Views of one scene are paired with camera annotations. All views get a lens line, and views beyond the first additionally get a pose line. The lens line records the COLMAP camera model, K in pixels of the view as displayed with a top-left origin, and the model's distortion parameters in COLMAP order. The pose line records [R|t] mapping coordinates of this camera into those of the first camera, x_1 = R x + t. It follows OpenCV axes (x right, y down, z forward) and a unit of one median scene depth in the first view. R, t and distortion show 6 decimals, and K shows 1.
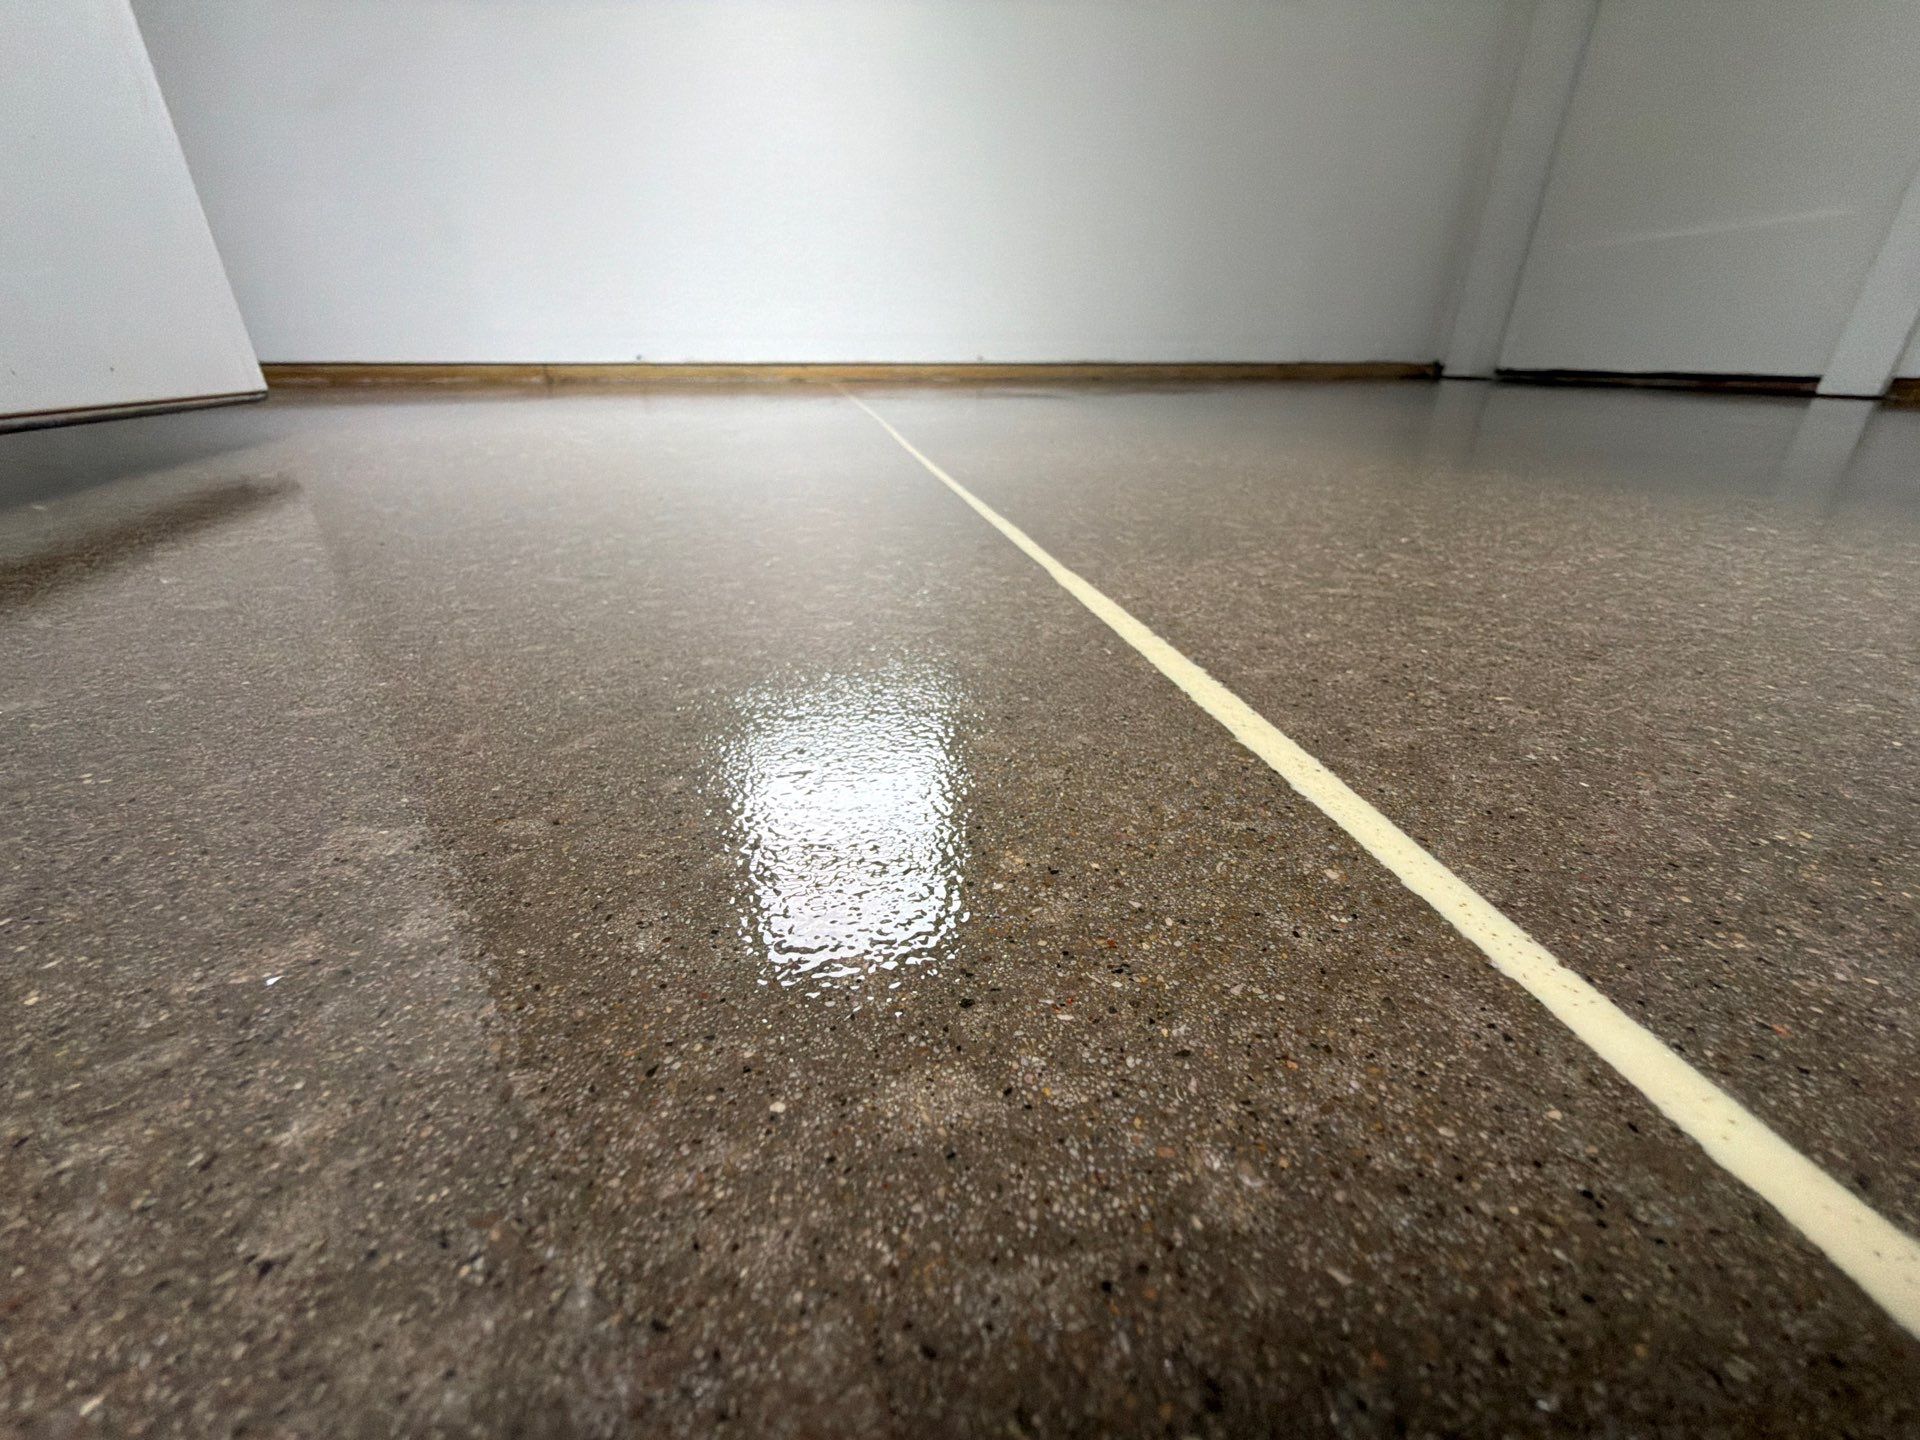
lens RADIAL K [[765.7, 0, 960.5], [0, 765.7, 714.3], [0, 0, 1]] dist [-0.000065, 0.000242]
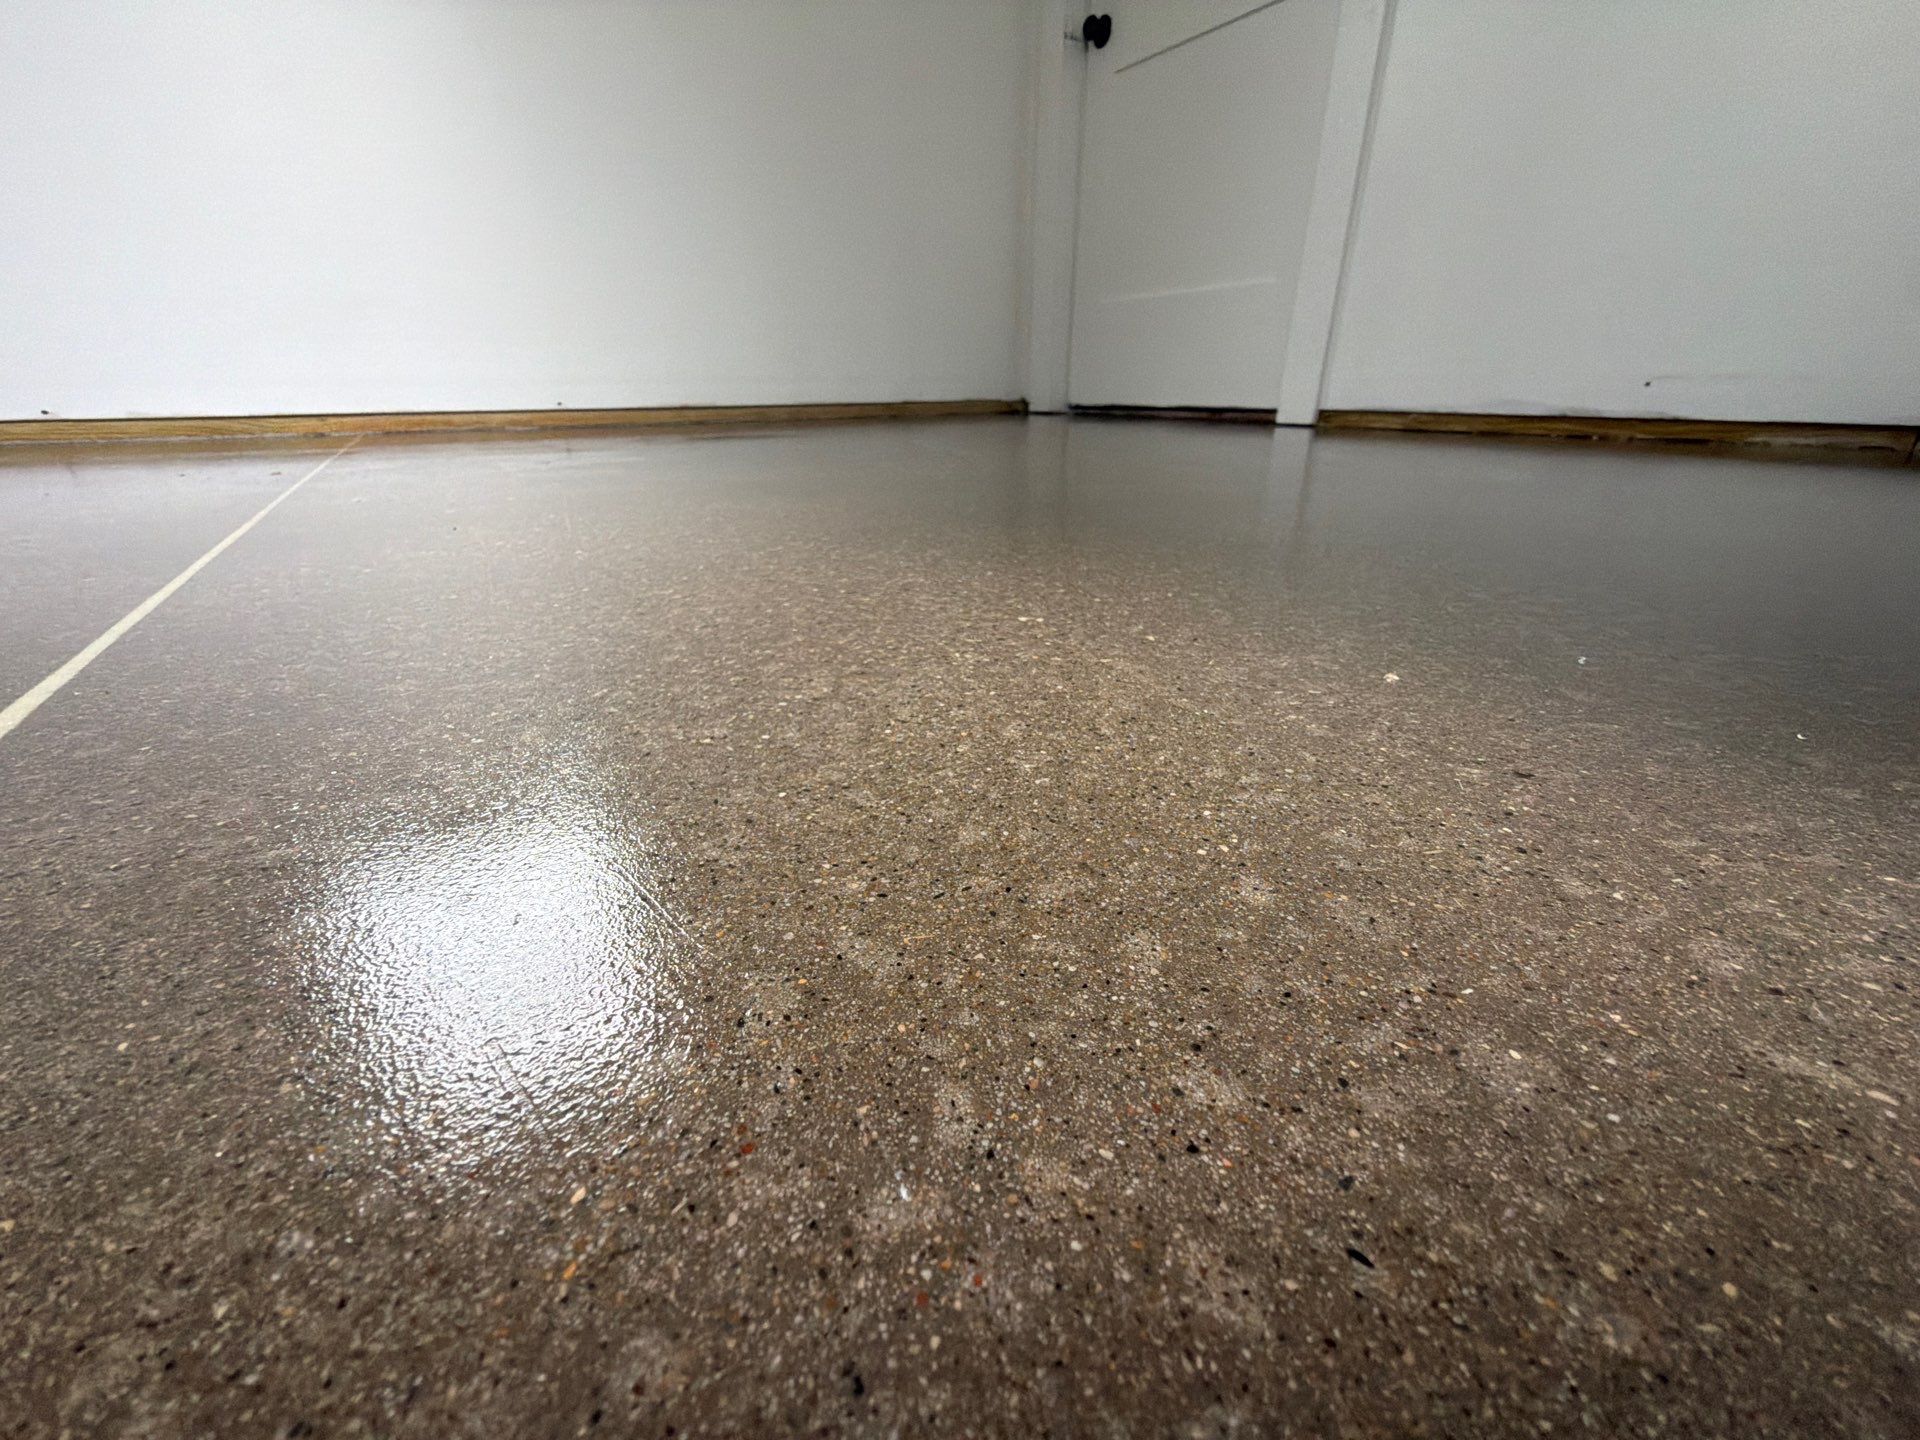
lens RADIAL K [[765.7, 0, 975.9], [0, 765.7, 711.9], [0, 0, 1]] dist [-0.000065, 0.000242]
pose [[0.924951, -0.159036, 0.345214, 1.453449], [0.171954, 0.985081, -0.006910, -0.302369], [-0.338964, 0.065752, 0.938499, 0.311028]]
